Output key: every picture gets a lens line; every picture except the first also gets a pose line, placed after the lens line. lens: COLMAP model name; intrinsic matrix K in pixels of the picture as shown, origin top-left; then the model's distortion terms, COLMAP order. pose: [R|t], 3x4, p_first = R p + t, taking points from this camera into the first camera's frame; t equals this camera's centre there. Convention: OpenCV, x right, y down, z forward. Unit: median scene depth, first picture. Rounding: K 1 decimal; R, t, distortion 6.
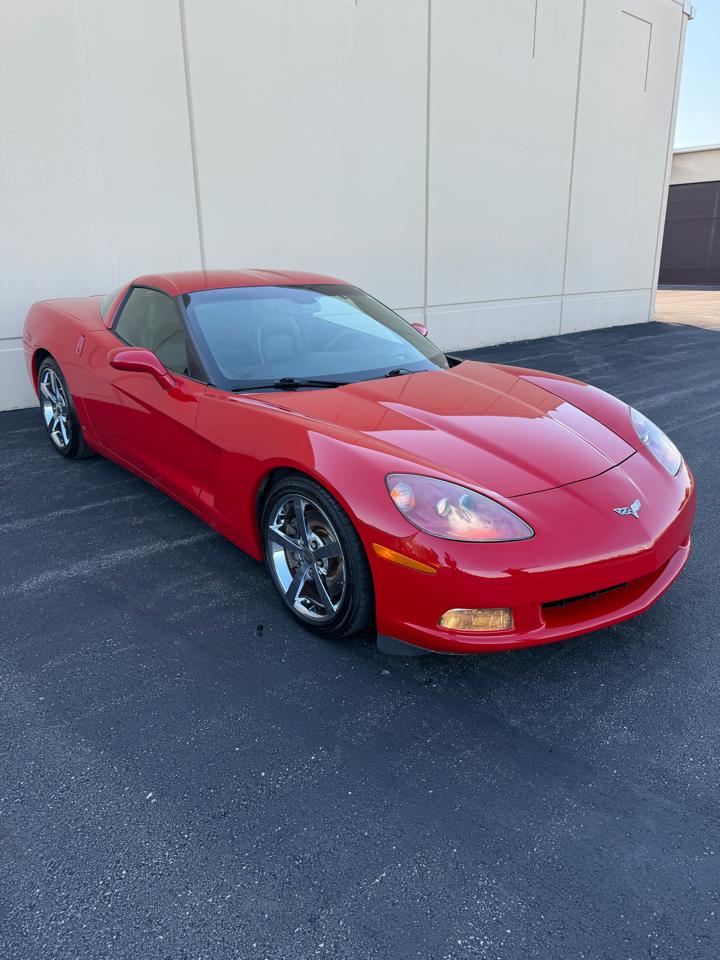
lens RADIAL K [[707.3, 0, 360.0], [0, 707.3, 480.0], [0, 0, 1]] dist [0.090752, -0.002749]
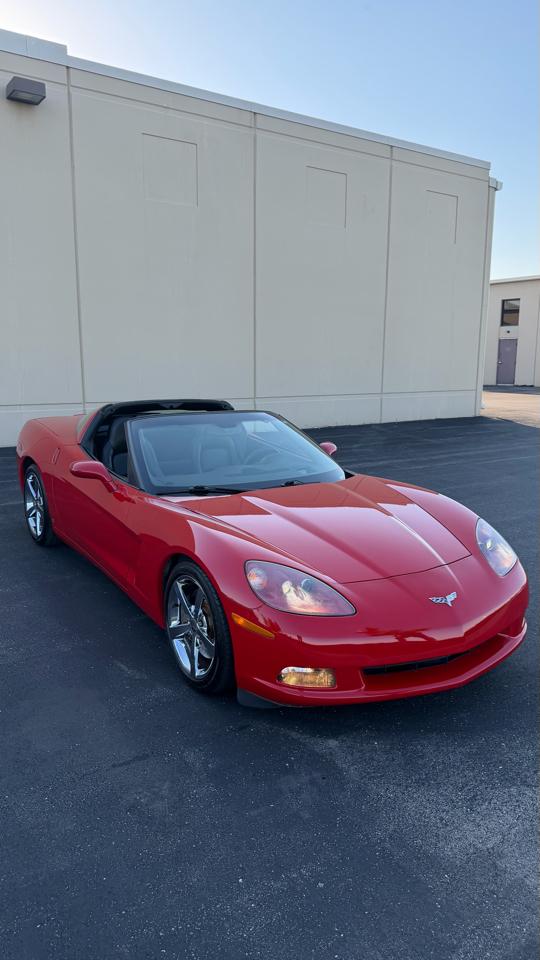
lens RADIAL K [[701.4, 0, 270.0], [0, 701.4, 480.0], [0, 0, 1]] dist [0.223017, -0.001523]
pose [[0.992220, 0.026453, -0.121657, 0.204591], [-0.043236, 0.989563, -0.137460, 0.018459], [0.116751, 0.141651, 0.983008, -0.277864]]
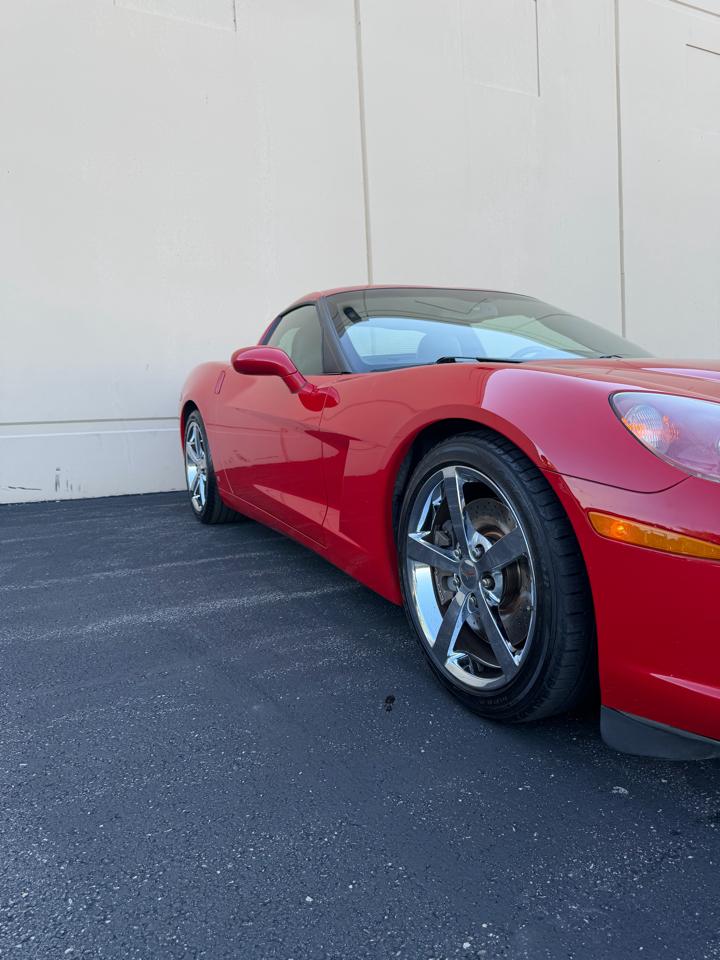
lens RADIAL K [[682.5, 0, 360.0], [0, 682.5, 480.0], [0, 0, 1]] dist [0.228104, -0.311390]
pose [[0.967219, -0.006832, -0.253853, -0.012053], [-0.052465, 0.972696, -0.226076, 0.162237], [0.248466, 0.231983, 0.940451, 0.389174]]
